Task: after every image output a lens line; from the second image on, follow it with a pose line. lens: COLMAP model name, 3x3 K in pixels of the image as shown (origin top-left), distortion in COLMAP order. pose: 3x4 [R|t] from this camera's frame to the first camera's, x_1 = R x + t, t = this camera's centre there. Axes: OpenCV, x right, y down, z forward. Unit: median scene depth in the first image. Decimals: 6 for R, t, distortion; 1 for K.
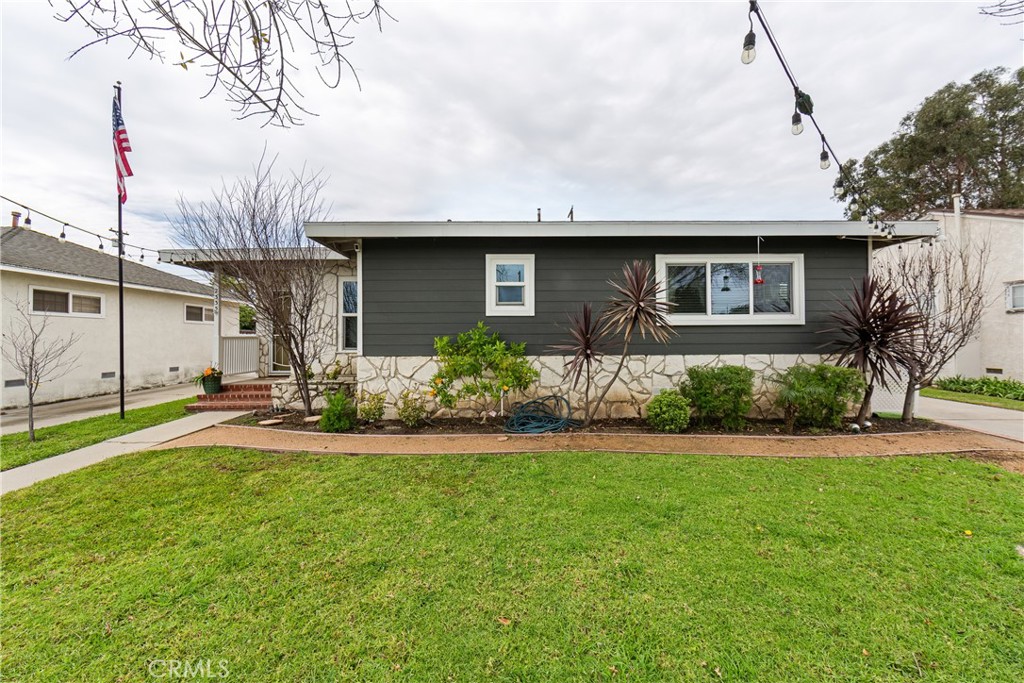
lens RADIAL K [[407.1, 0, 510.2], [0, 407.1, 336.6], [0, 0, 1]] dist [-0.005537, -0.000213]
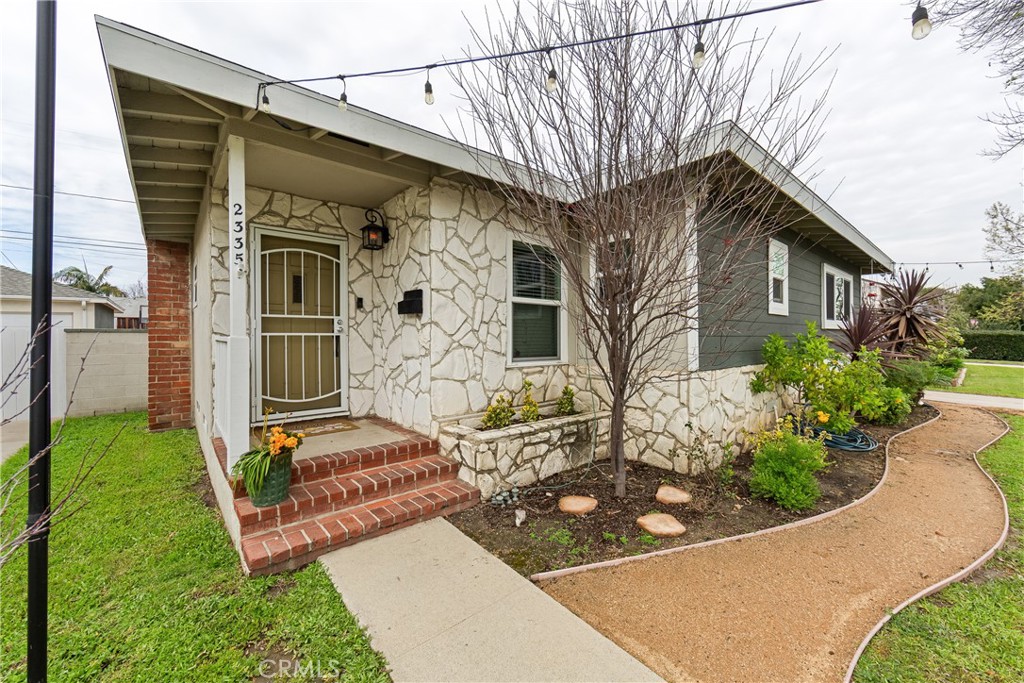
lens RADIAL K [[407.1, 0, 510.2], [0, 407.1, 336.6], [0, 0, 1]] dist [-0.005537, -0.000213]
pose [[0.749564, 0.005628, 0.661907, -0.860256], [-0.007264, 0.999974, -0.000277, -0.002948], [-0.661891, -0.004600, 0.749586, 0.638353]]
